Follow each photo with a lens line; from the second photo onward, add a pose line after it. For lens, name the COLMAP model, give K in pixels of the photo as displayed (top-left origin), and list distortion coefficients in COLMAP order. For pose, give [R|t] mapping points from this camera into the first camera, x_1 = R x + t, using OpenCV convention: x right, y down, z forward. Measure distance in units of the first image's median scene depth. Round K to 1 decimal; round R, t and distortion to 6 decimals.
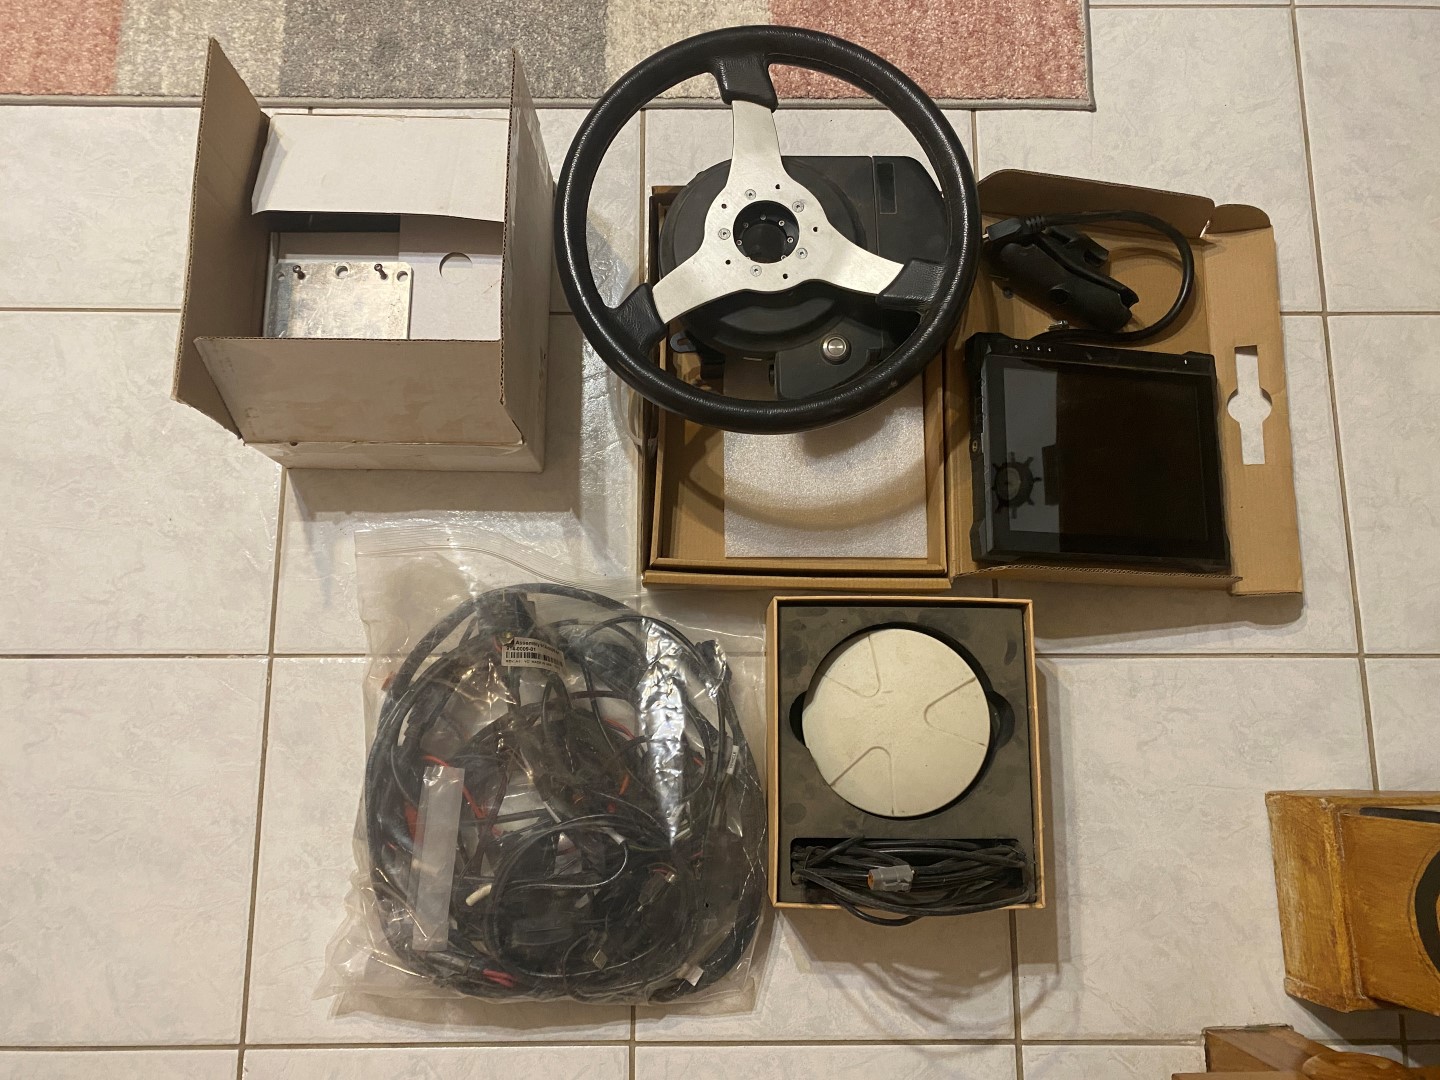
lens RADIAL K [[1101.0, 0, 718.1], [0, 1101.0, 535.0], [0, 0, 1]] dist [-0.000147, -0.005956]
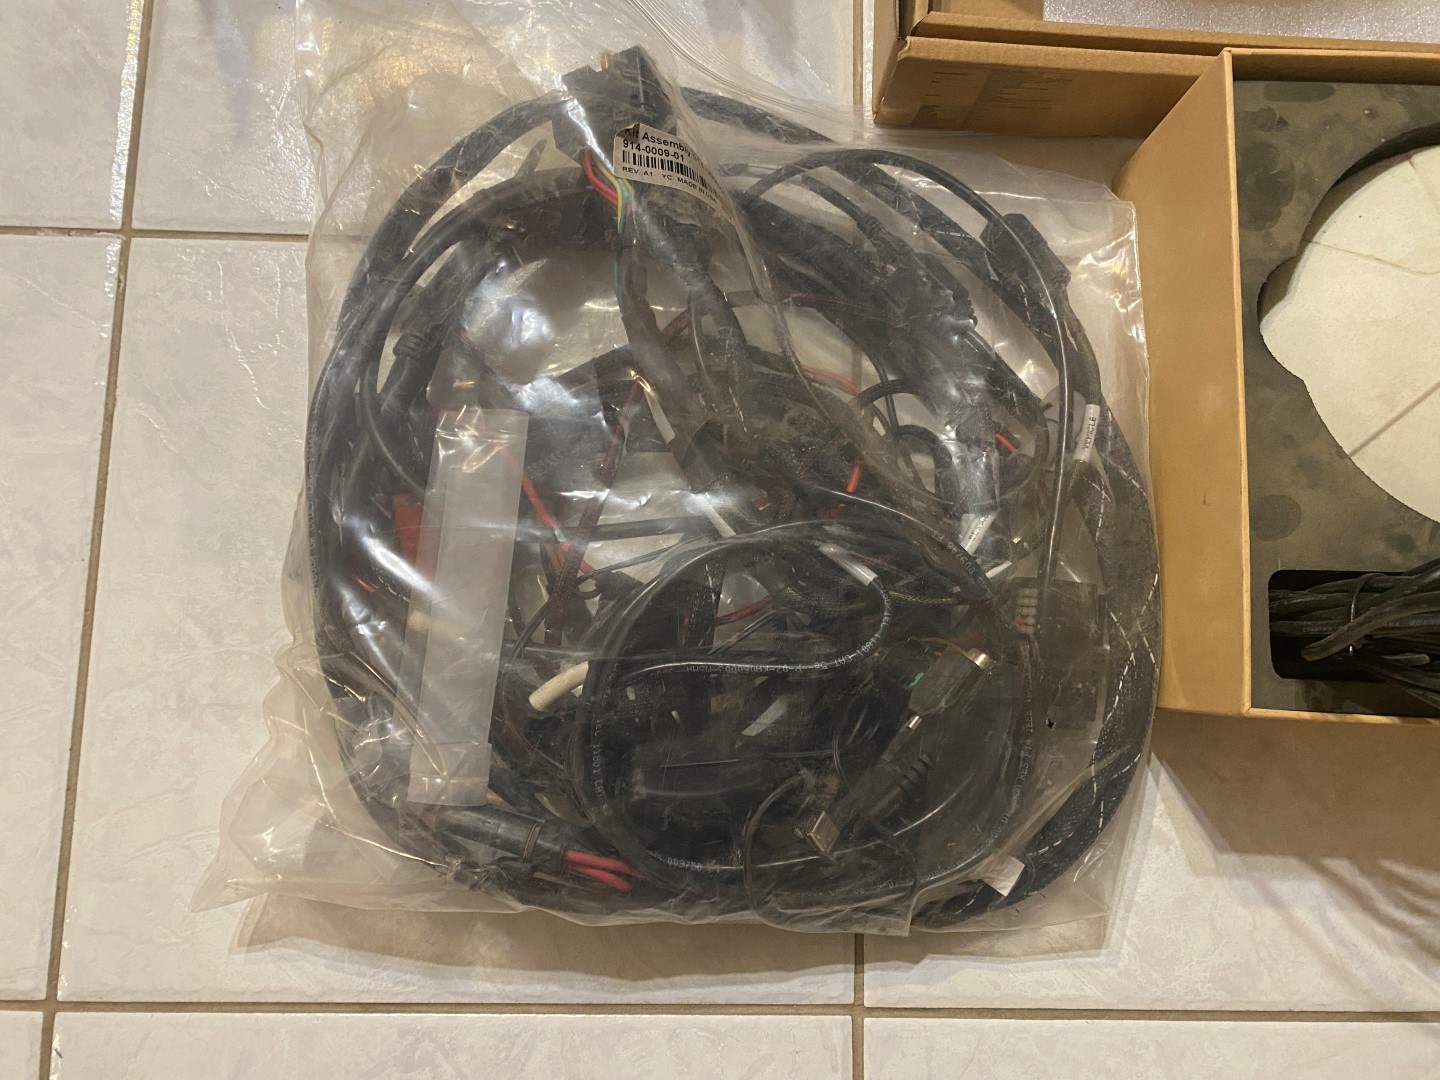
lens RADIAL K [[1081.9, 0, 721.9], [0, 1081.9, 537.1], [0, 0, 1]] dist [0.005821, -0.010043]
pose [[0.999694, 0.021178, 0.012776, -0.146636], [-0.021779, 0.998568, 0.048867, 0.226522], [-0.011723, -0.049130, 0.998724, 0.523846]]
